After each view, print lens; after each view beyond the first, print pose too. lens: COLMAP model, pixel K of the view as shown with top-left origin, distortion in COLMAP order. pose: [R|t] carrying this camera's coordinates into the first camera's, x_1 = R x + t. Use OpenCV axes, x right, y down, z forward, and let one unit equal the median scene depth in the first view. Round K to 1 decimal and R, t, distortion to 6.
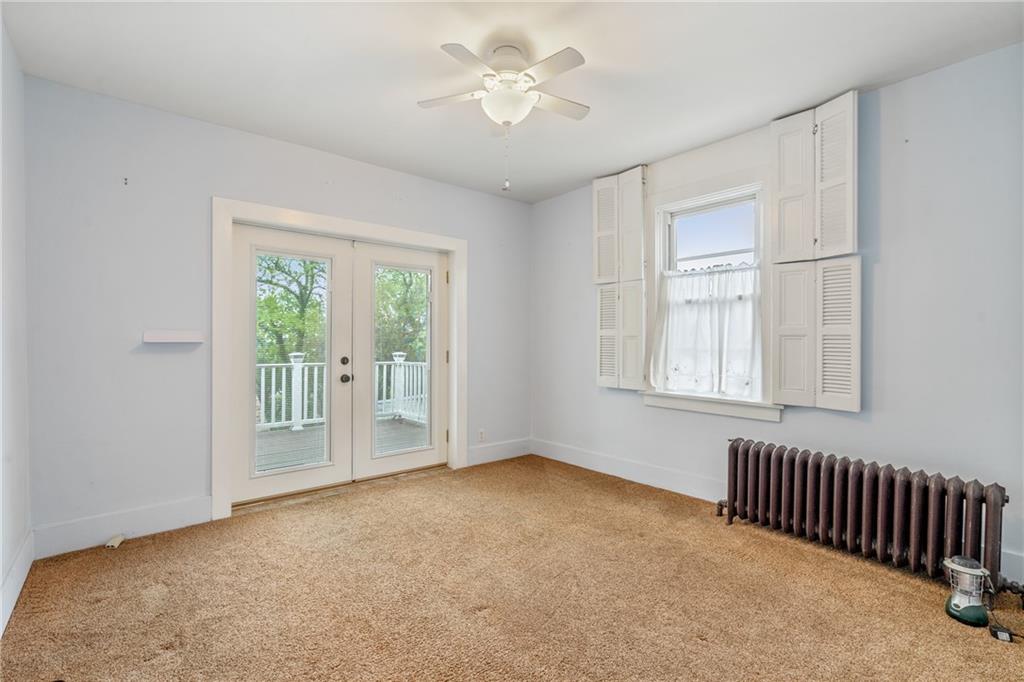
lens RADIAL K [[466.6, 0, 509.0], [0, 466.6, 345.6], [0, 0, 1]] dist [-0.008351, 0.002706]
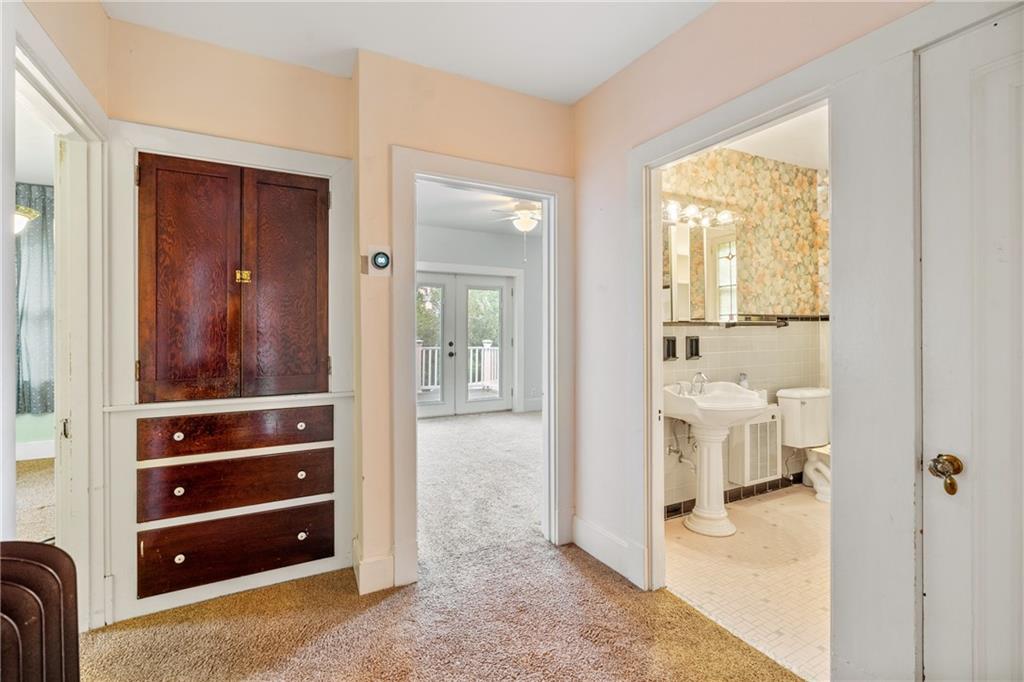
lens RADIAL K [[466.6, 0, 514.4], [0, 466.6, 336.2], [0, 0, 1]] dist [-0.008351, 0.002706]
pose [[0.981274, 0.001151, -0.192613, 0.124218], [-0.000746, 0.999997, 0.002172, -0.000639], [0.192615, -0.001988, 0.981272, -0.382141]]
